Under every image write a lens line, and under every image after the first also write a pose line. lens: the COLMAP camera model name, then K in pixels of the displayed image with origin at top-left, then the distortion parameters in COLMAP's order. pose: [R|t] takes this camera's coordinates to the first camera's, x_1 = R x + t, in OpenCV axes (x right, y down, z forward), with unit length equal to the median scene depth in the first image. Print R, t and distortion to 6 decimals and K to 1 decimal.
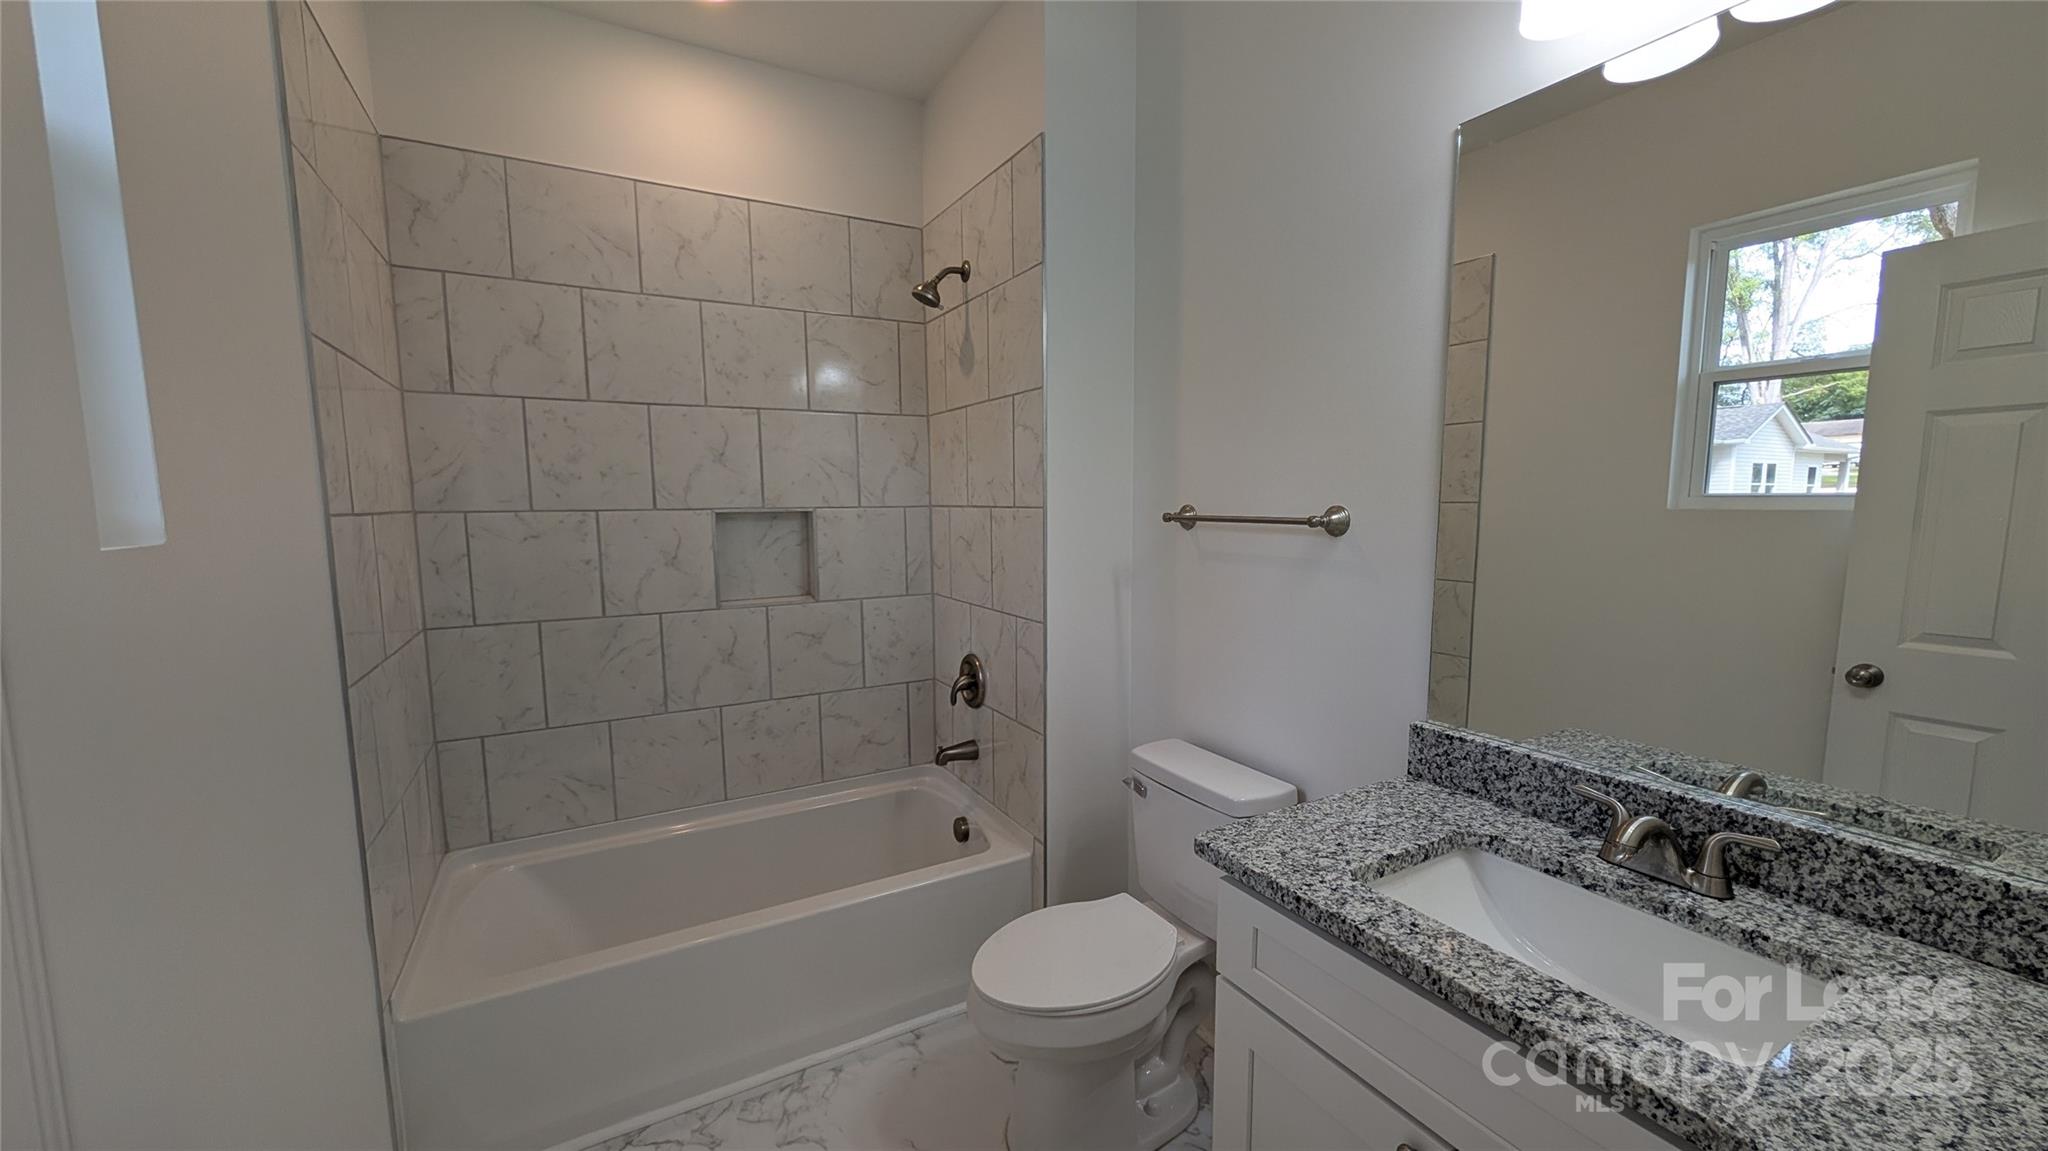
lens RADIAL K [[769.8, 0, 1019.0], [0, 769.8, 586.7], [0, 0, 1]] dist [-0.000039, 0.000398]
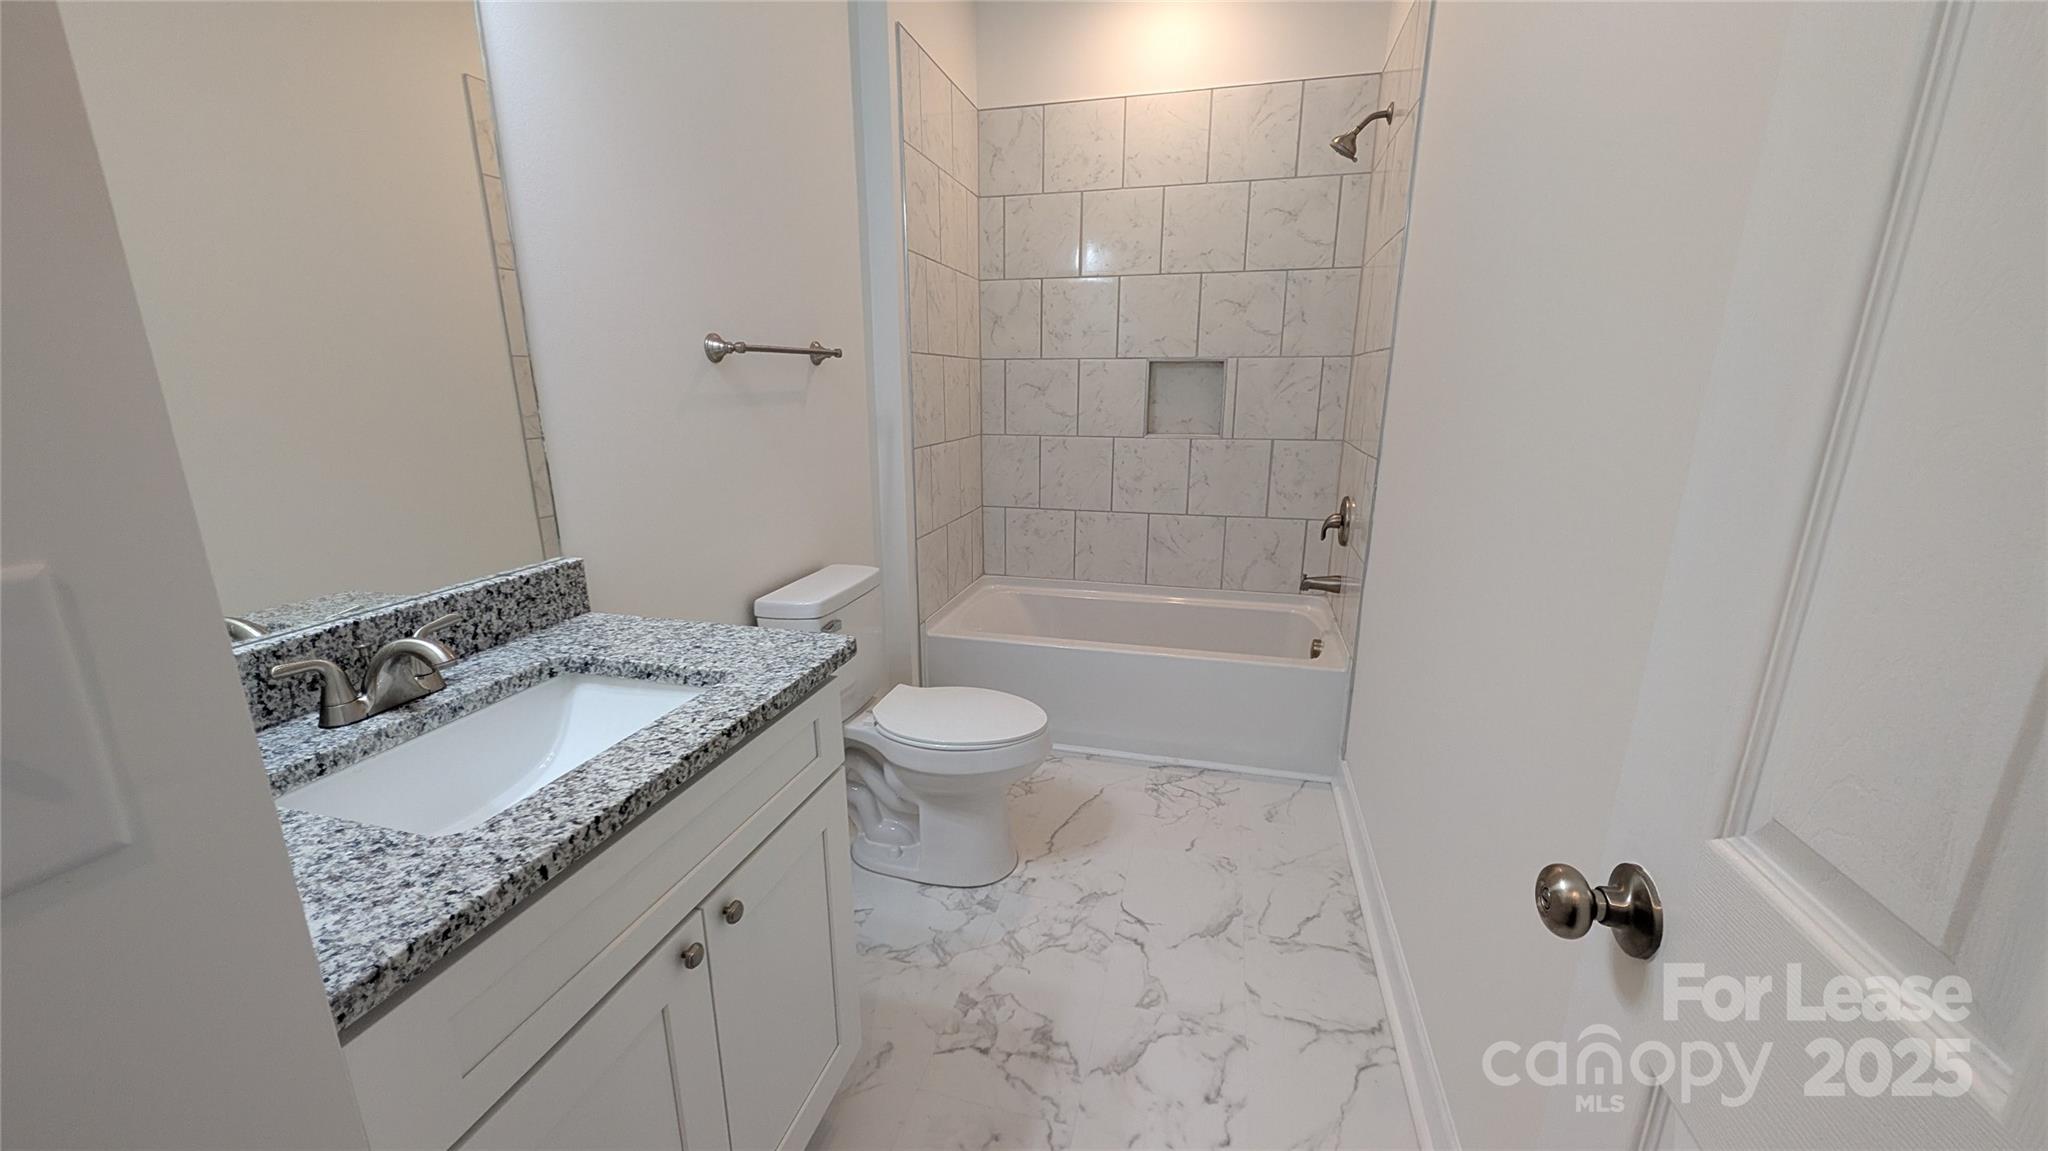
lens RADIAL K [[769.8, 0, 1019.0], [0, 769.8, 586.7], [0, 0, 1]] dist [-0.000039, 0.000398]
pose [[0.714969, 0.189998, -0.672845, 0.386501], [-0.093046, 0.979664, 0.177767, 0.068502], [0.692937, -0.064492, 0.718108, -0.113278]]
